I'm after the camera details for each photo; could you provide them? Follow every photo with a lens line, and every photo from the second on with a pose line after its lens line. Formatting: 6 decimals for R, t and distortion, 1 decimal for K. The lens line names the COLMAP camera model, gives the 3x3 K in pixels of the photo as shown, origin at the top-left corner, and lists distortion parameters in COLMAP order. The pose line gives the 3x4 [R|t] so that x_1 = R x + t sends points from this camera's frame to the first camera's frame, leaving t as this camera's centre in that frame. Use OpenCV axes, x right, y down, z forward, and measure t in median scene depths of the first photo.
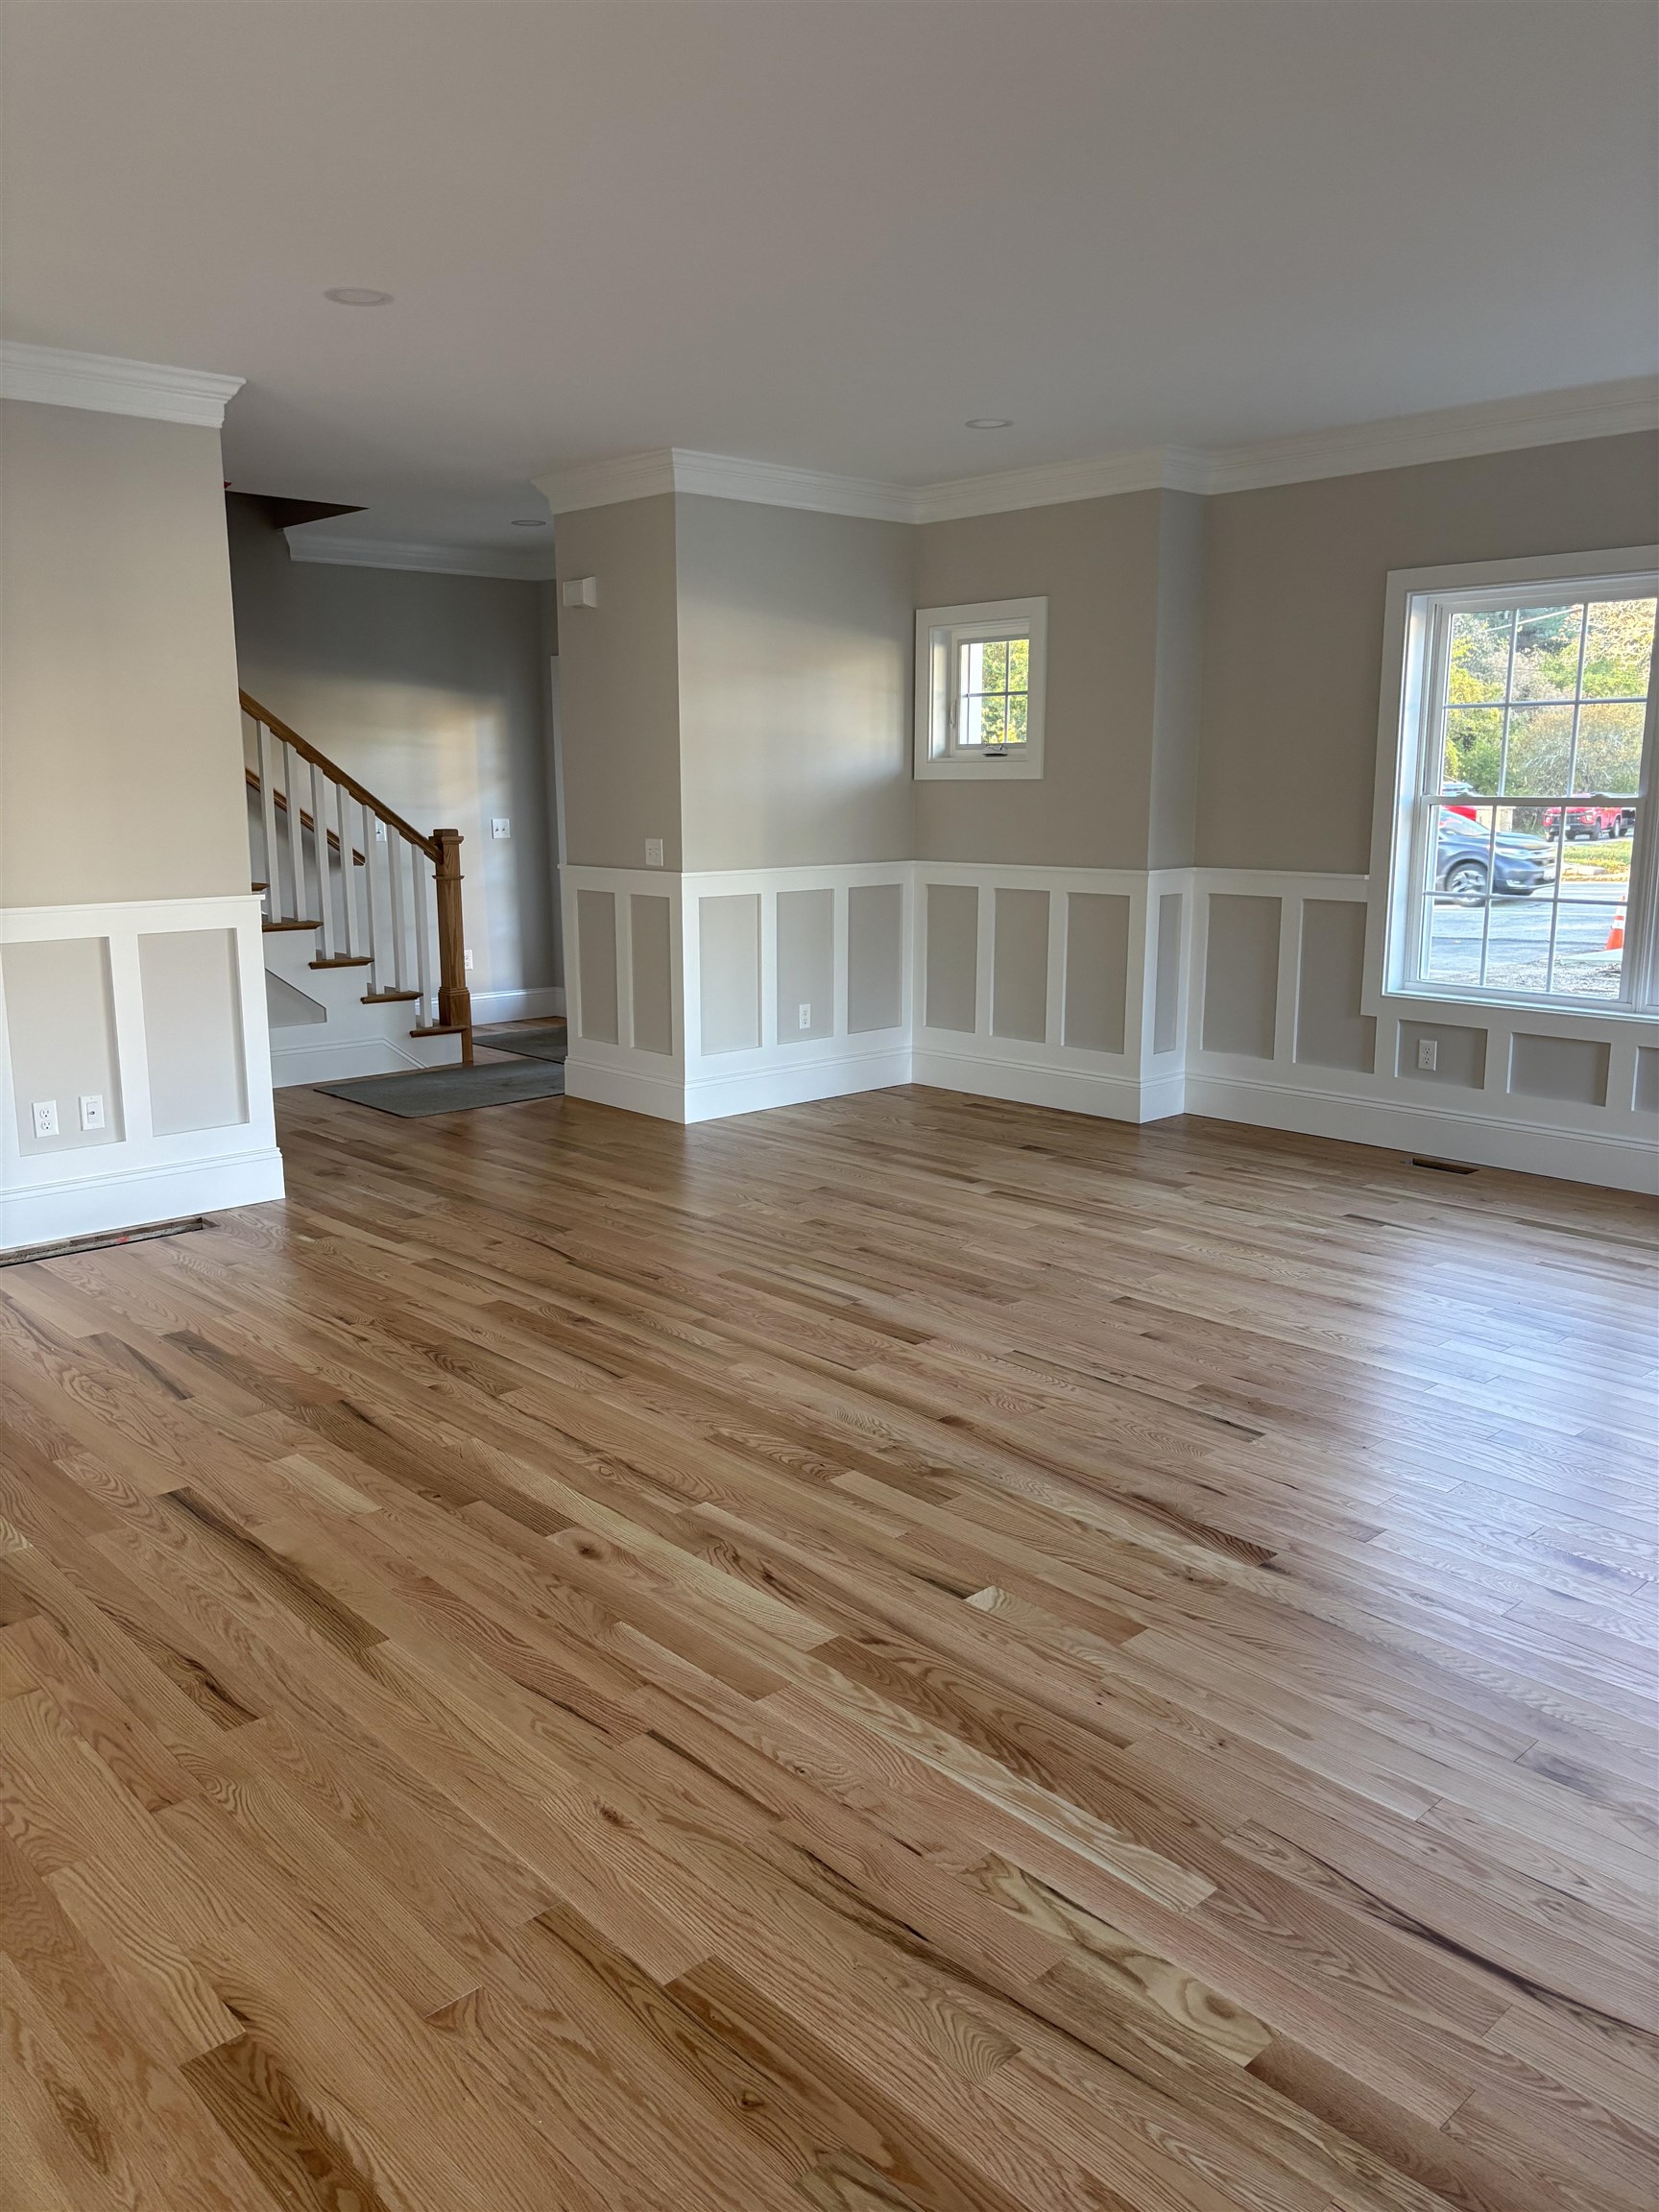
lens RADIAL K [[1673.5, 0, 778.2], [0, 1673.5, 1101.0], [0, 0, 1]] dist [0.134149, -0.173568]
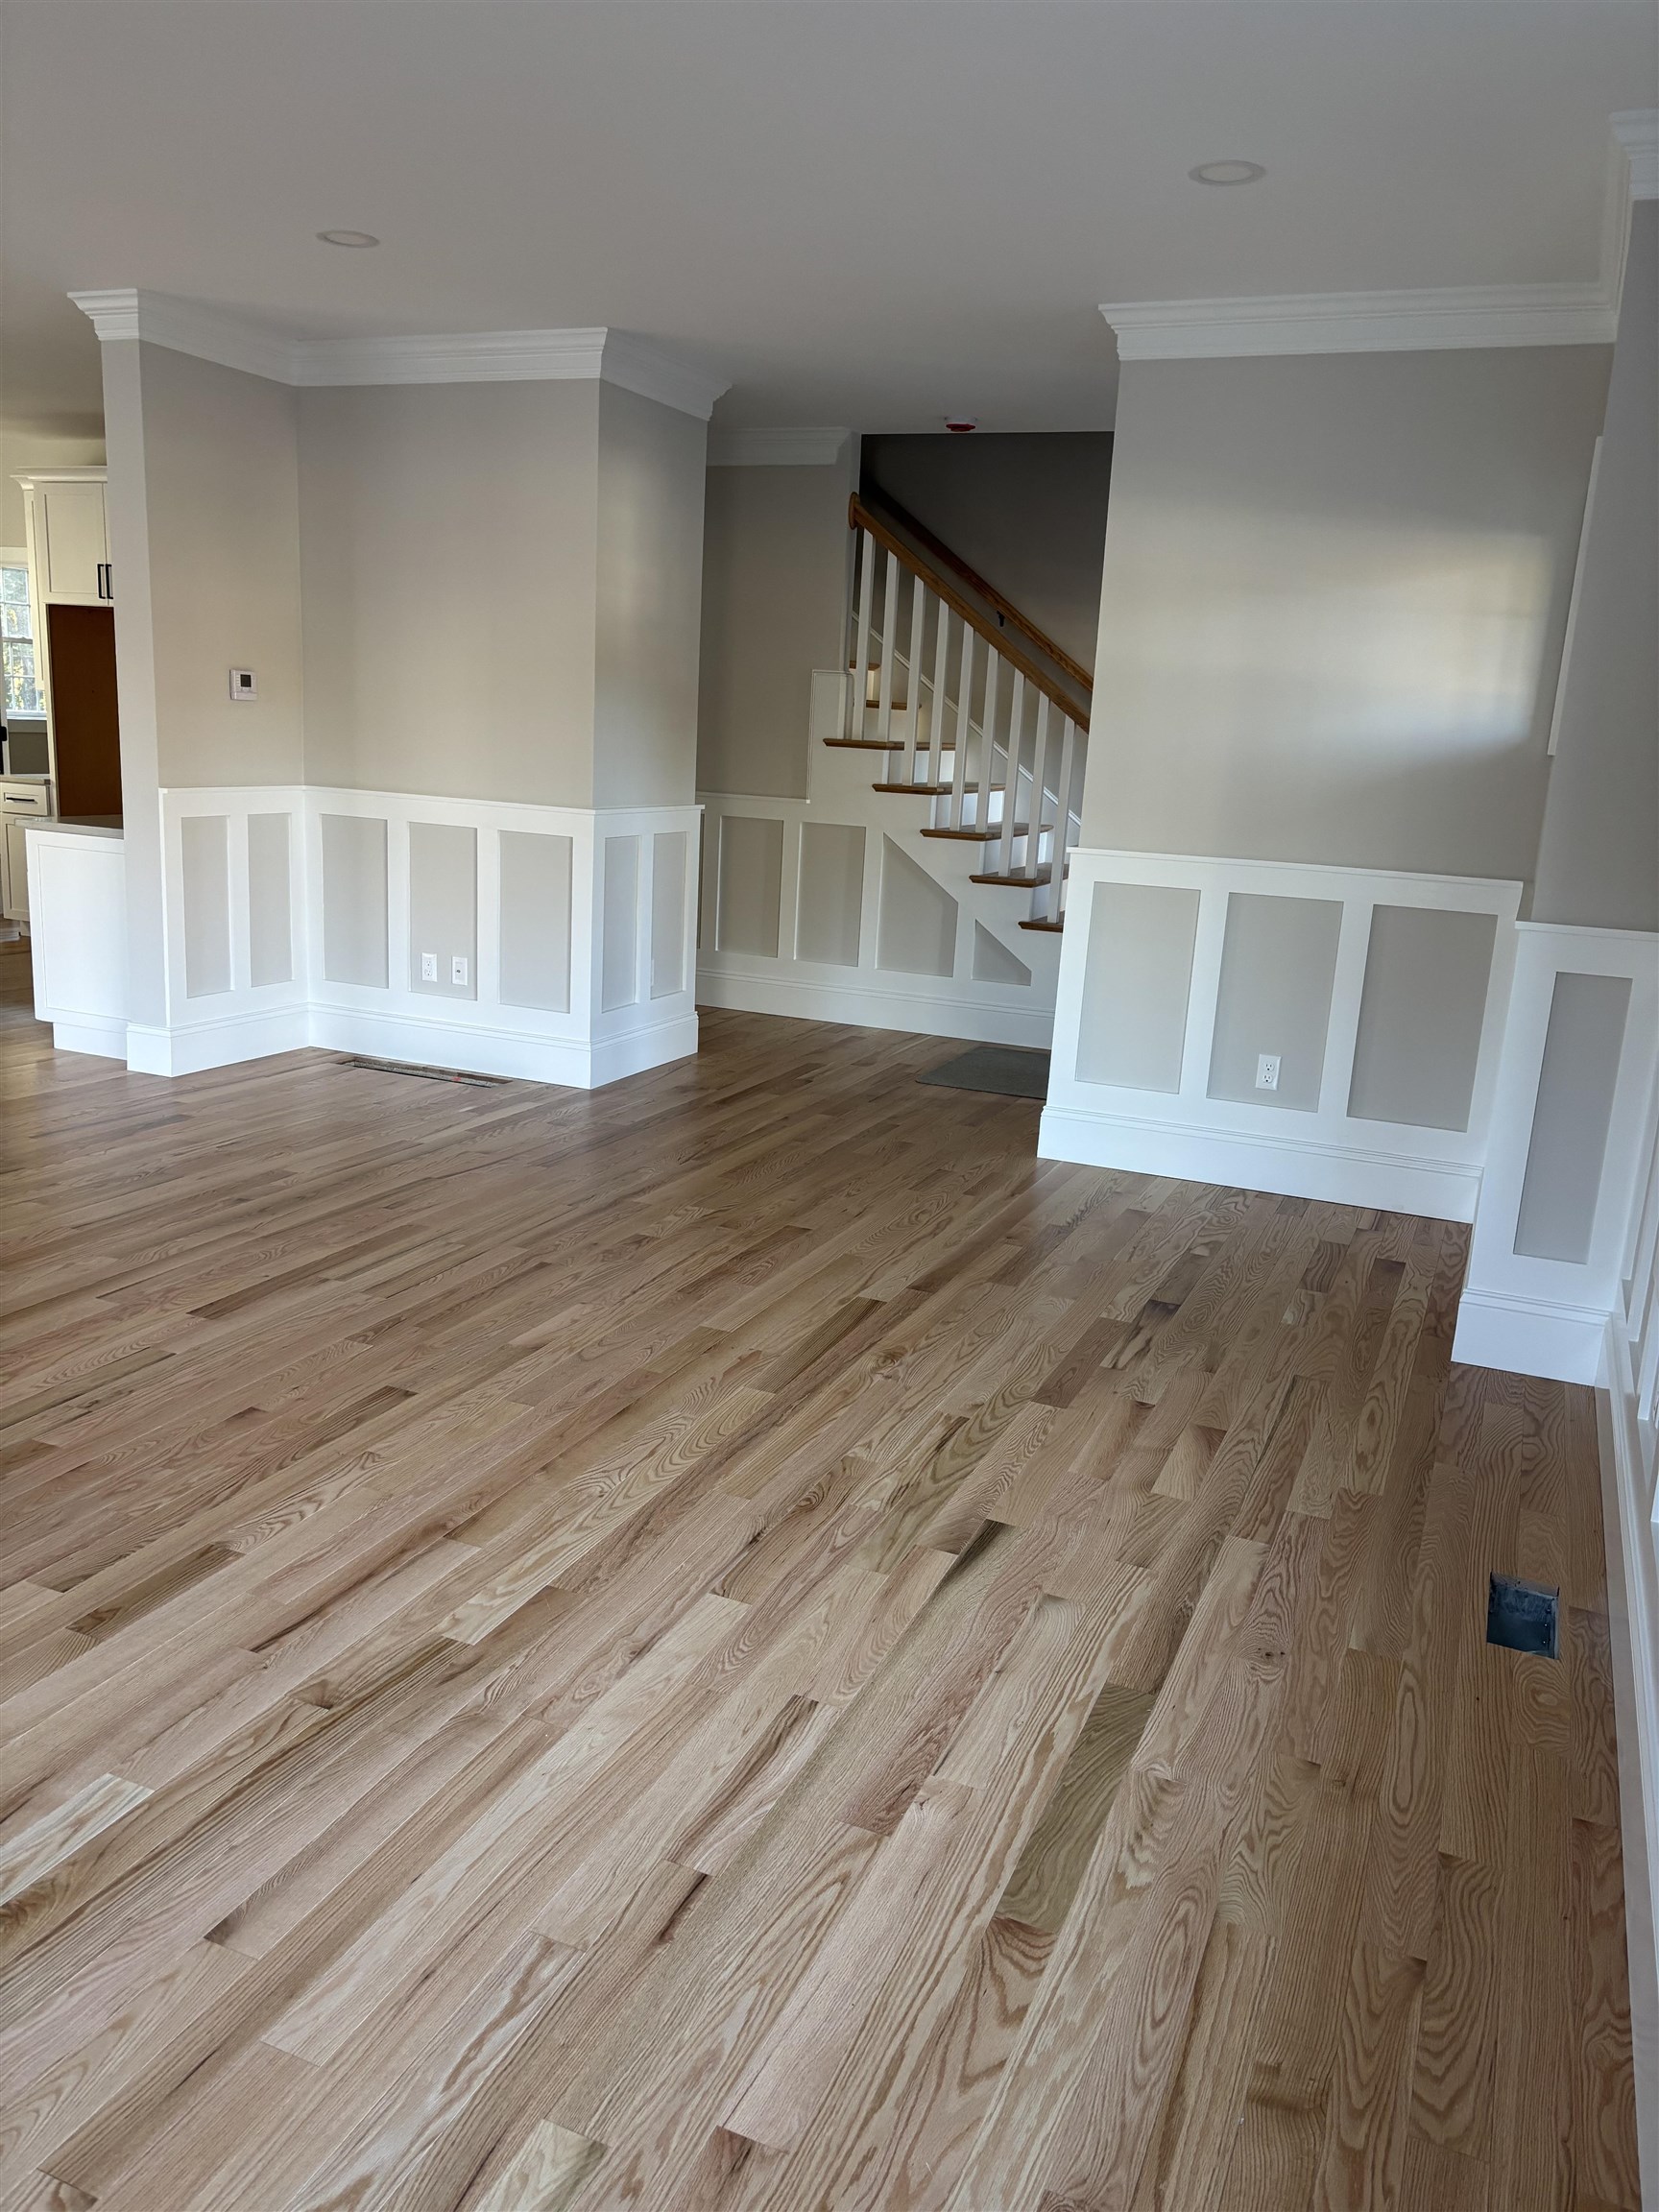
lens RADIAL K [[1663.8, 0, 829.5], [0, 1663.8, 1106.0], [0, 0, 1]] dist [0.058218, -0.053967]
pose [[0.413065, 0.229018, -0.881435, 0.788753], [-0.228129, 0.963026, 0.143310, -0.132972], [0.881666, 0.141885, 0.450038, 0.713202]]
